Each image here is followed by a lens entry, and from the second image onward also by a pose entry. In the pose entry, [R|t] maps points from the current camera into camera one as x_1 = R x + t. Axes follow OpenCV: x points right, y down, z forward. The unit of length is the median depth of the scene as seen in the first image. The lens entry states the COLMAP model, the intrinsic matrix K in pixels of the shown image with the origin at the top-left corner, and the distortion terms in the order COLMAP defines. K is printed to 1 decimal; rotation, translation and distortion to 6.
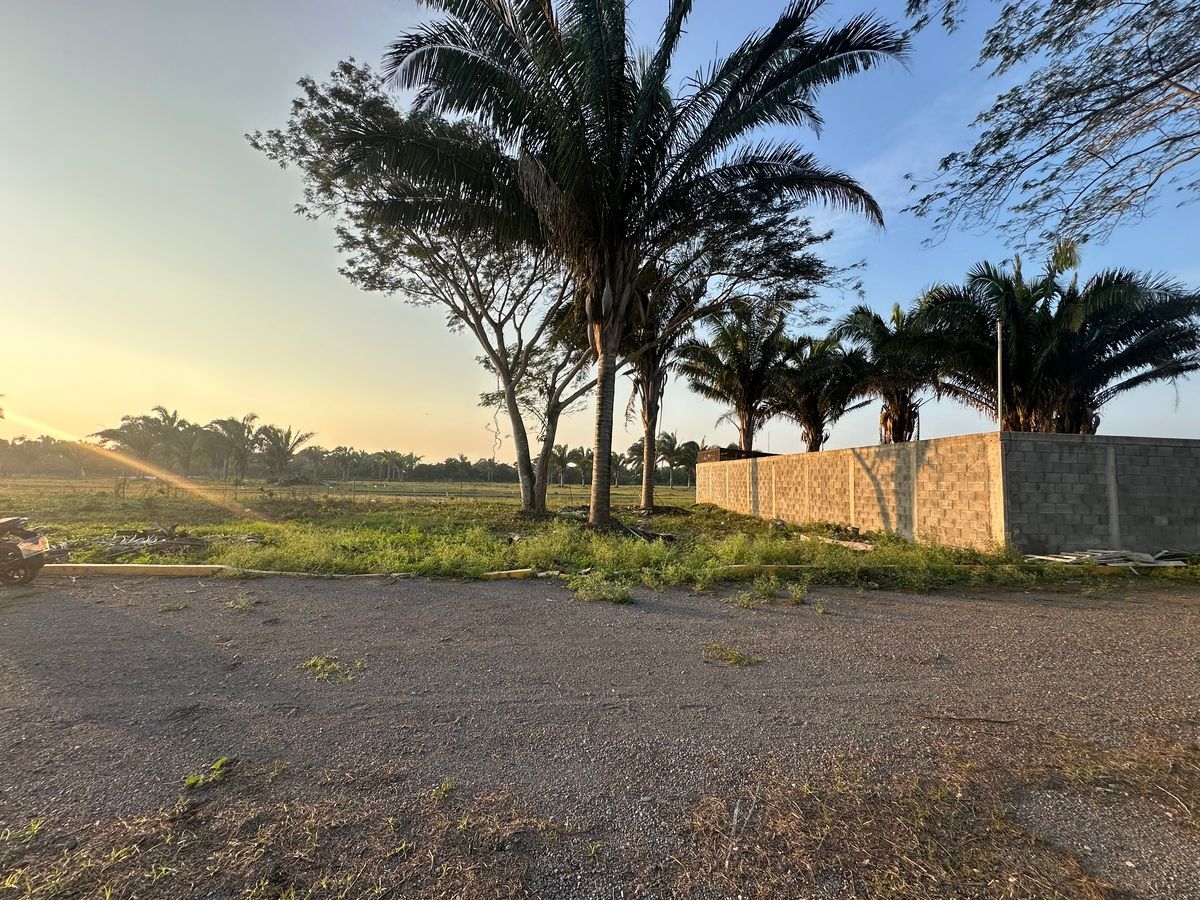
lens RADIAL K [[475.9, 0, 602.9], [0, 475.9, 450.6], [0, 0, 1]] dist [-0.002696, 0.000230]
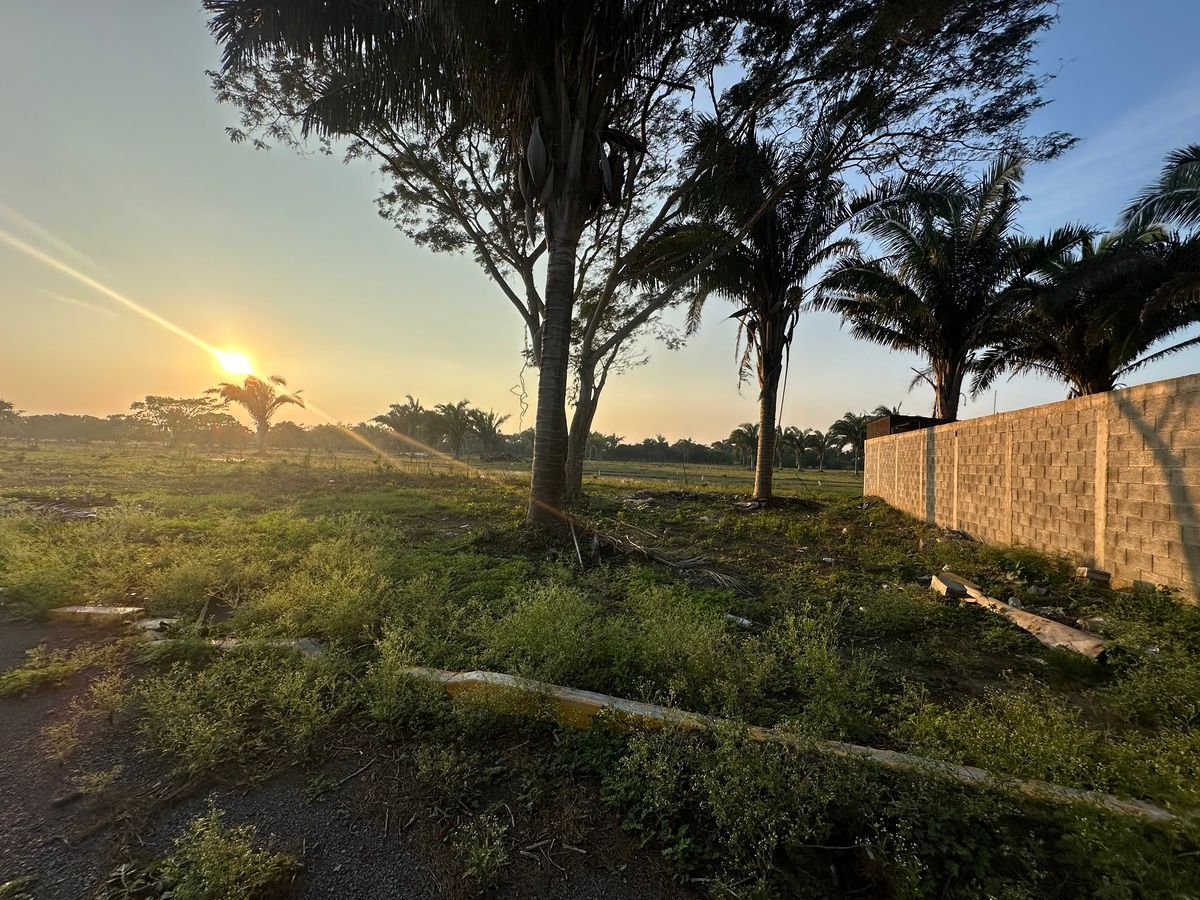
lens RADIAL K [[475.9, 0, 603.7], [0, 475.9, 447.8], [0, 0, 1]] dist [-0.002696, 0.000230]
pose [[0.908959, 0.007560, -0.416816, 0.152358], [0.006177, 0.999482, 0.031597, 0.016268], [0.416839, -0.031295, 0.908442, 0.213039]]
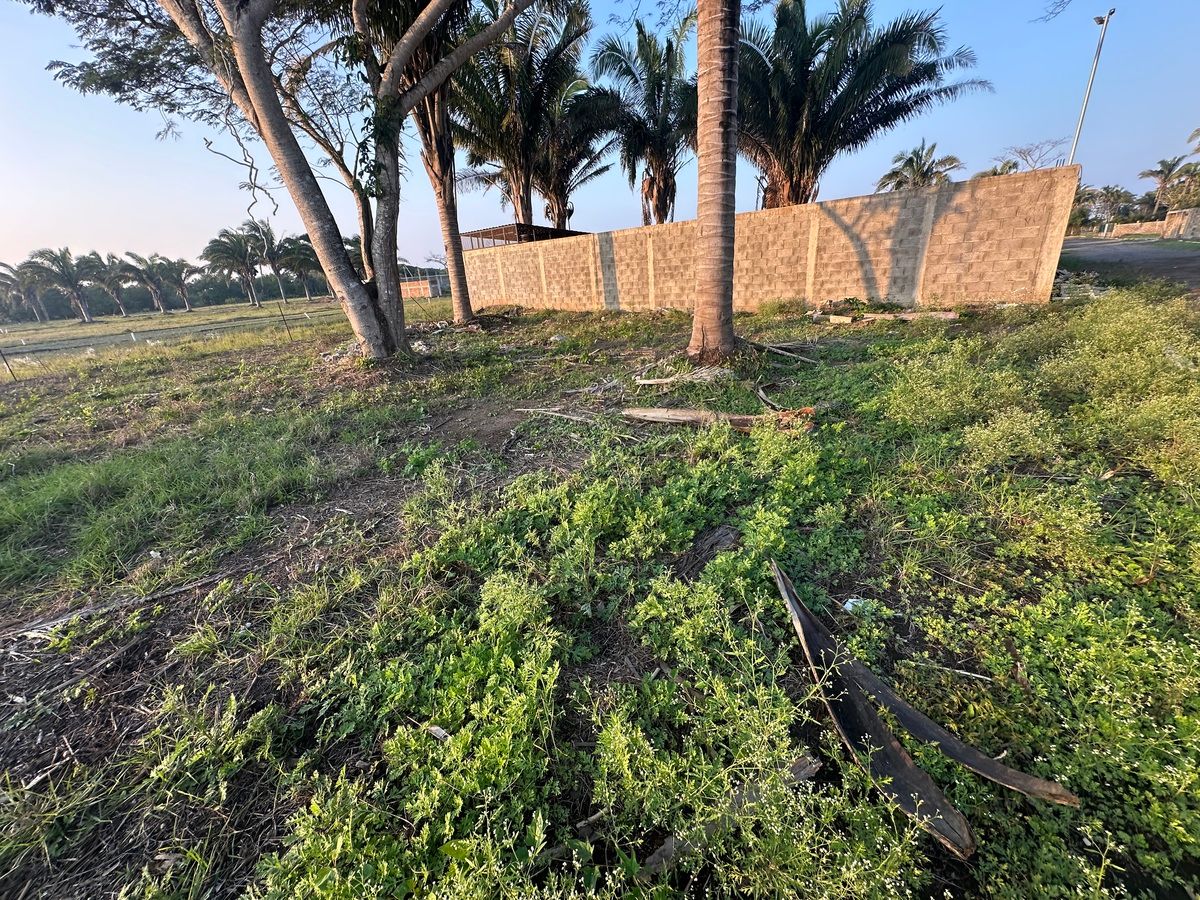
lens RADIAL K [[475.9, 0, 598.7], [0, 475.9, 446.5], [0, 0, 1]] dist [-0.002696, 0.000230]
pose [[0.713703, -0.315495, 0.625373, -0.214889], [0.047335, 0.912501, 0.406328, 0.015466], [-0.698847, -0.260395, 0.666188, 0.328632]]
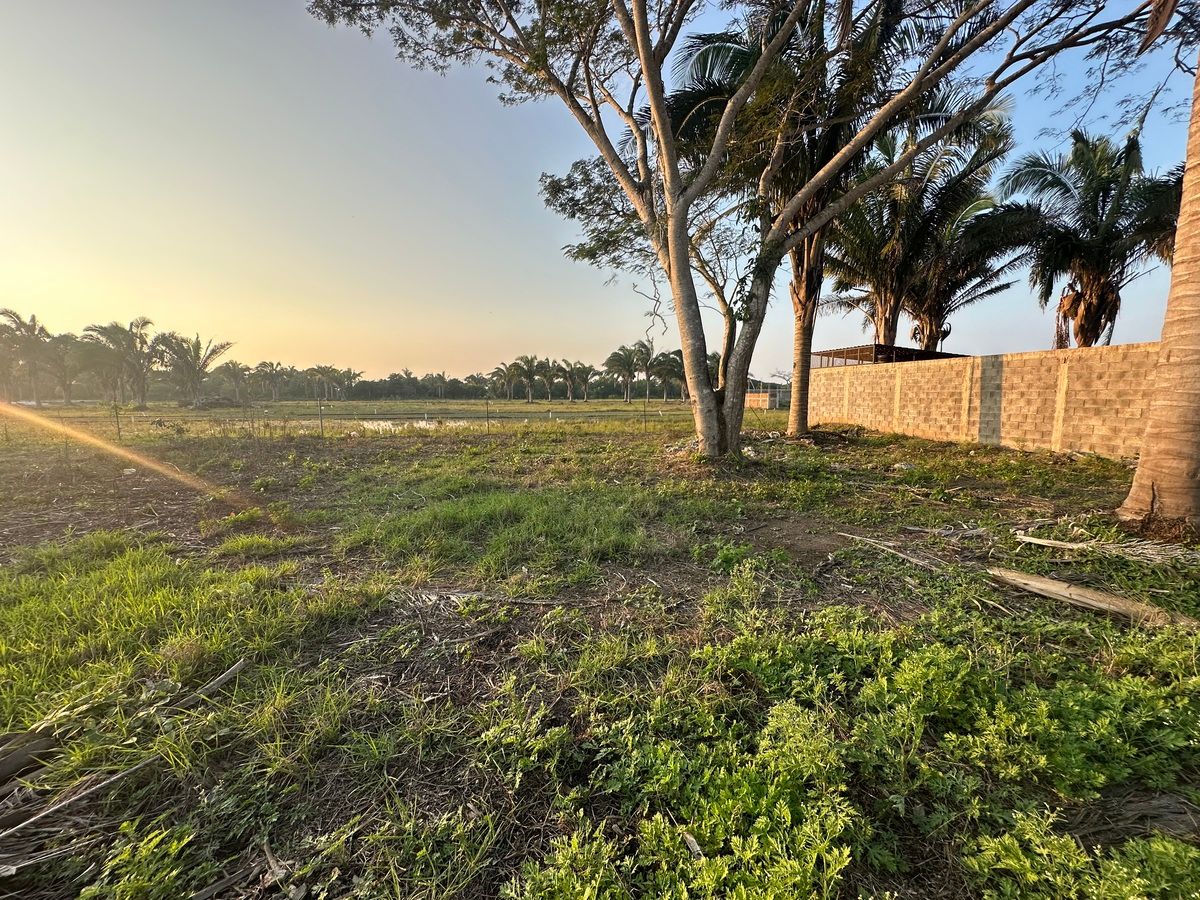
lens RADIAL K [[475.9, 0, 601.0], [0, 475.9, 446.4], [0, 0, 1]] dist [-0.002696, 0.000230]
pose [[0.993913, -0.032063, 0.105398, -0.218712], [0.013552, 0.985028, 0.171863, 0.016036], [-0.109331, -0.169388, 0.979466, 0.327713]]
